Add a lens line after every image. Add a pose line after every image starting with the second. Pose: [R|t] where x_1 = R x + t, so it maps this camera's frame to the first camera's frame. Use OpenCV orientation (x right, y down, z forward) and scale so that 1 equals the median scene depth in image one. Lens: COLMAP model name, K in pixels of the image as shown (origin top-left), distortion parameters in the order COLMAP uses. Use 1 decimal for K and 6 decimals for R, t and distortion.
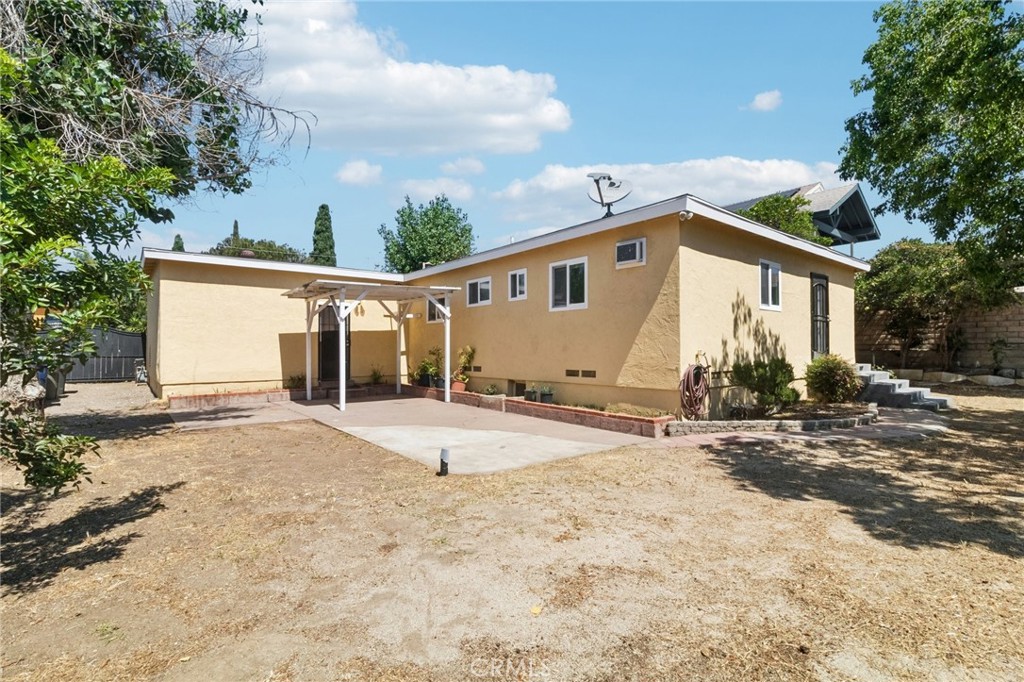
lens RADIAL K [[473.7, 0, 505.0], [0, 473.7, 337.0], [0, 0, 1]] dist [0.008760, 0.000121]
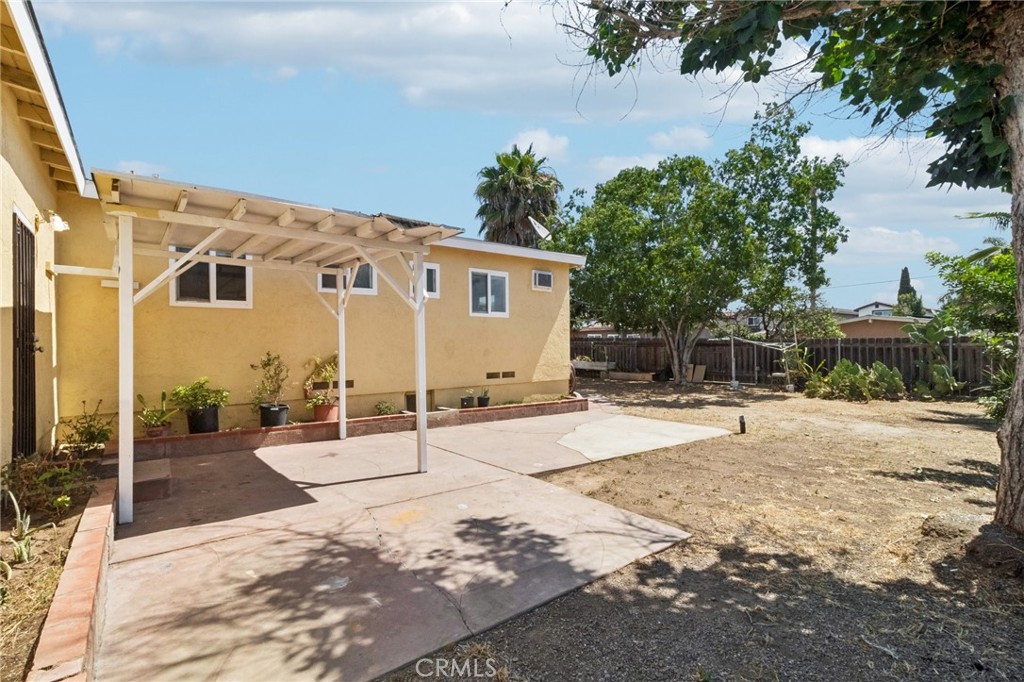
lens RADIAL K [[473.7, 0, 505.0], [0, 473.7, 337.0], [0, 0, 1]] dist [0.008760, 0.000121]
pose [[0.031198, 0.024458, 0.999214, -1.321086], [-0.014628, 0.999605, -0.024011, 0.019225], [-0.999406, -0.013867, 0.031544, 1.317586]]
